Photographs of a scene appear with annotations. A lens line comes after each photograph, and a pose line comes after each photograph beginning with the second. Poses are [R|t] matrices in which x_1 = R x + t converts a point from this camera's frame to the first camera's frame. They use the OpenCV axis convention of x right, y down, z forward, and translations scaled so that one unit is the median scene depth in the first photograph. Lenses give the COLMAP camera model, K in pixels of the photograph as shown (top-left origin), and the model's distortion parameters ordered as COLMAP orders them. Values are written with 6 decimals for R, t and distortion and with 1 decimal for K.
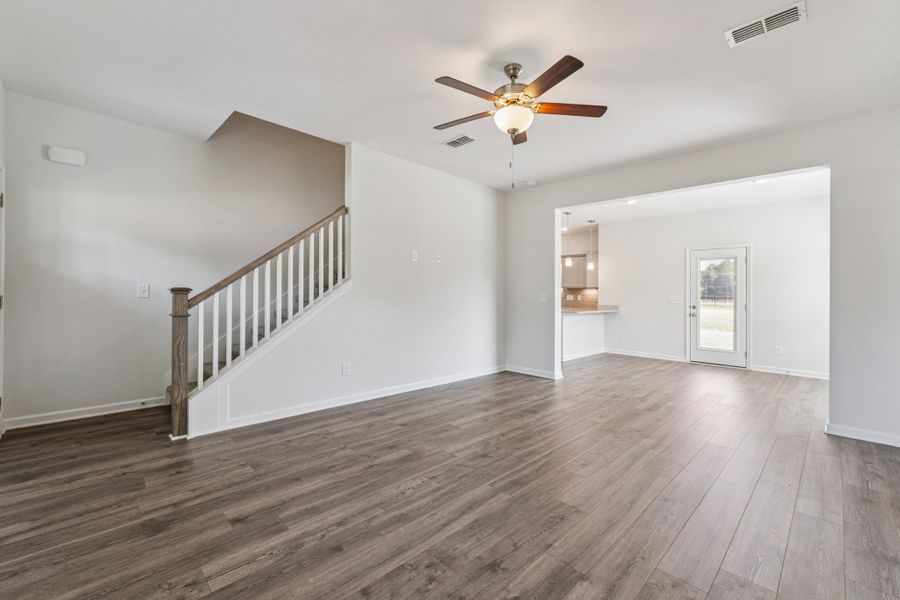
lens RADIAL K [[376.2, 0, 452.1], [0, 376.2, 286.1], [0, 0, 1]] dist [0.001760, 0.000301]
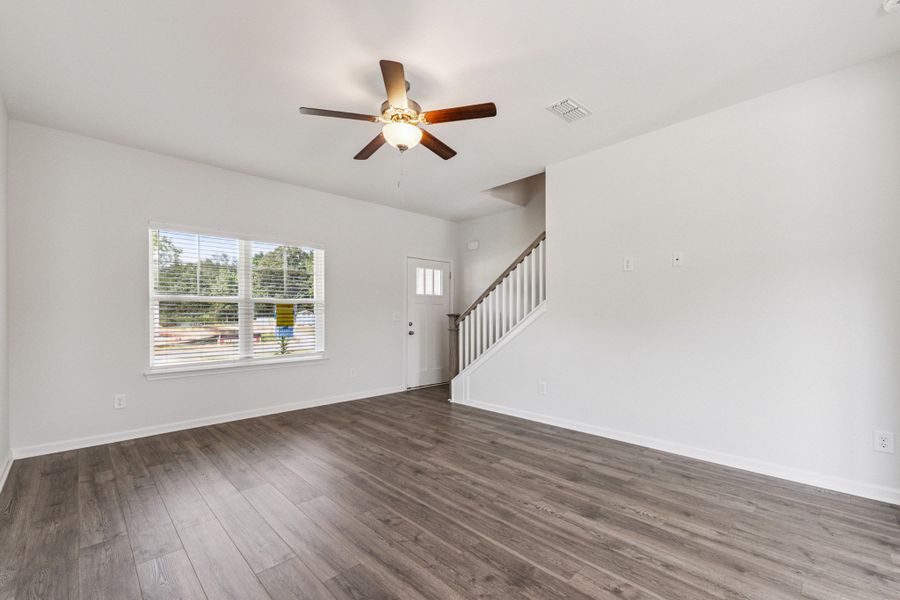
lens RADIAL K [[384.8, 0, 449.5], [0, 384.8, 313.7], [0, 0, 1]] dist [0.000873, 0.000014]
pose [[-0.010862, -0.022119, -0.999696, 1.041560], [0.023729, 0.999468, -0.022372, 0.043264], [0.999659, -0.023965, -0.010332, 1.013191]]
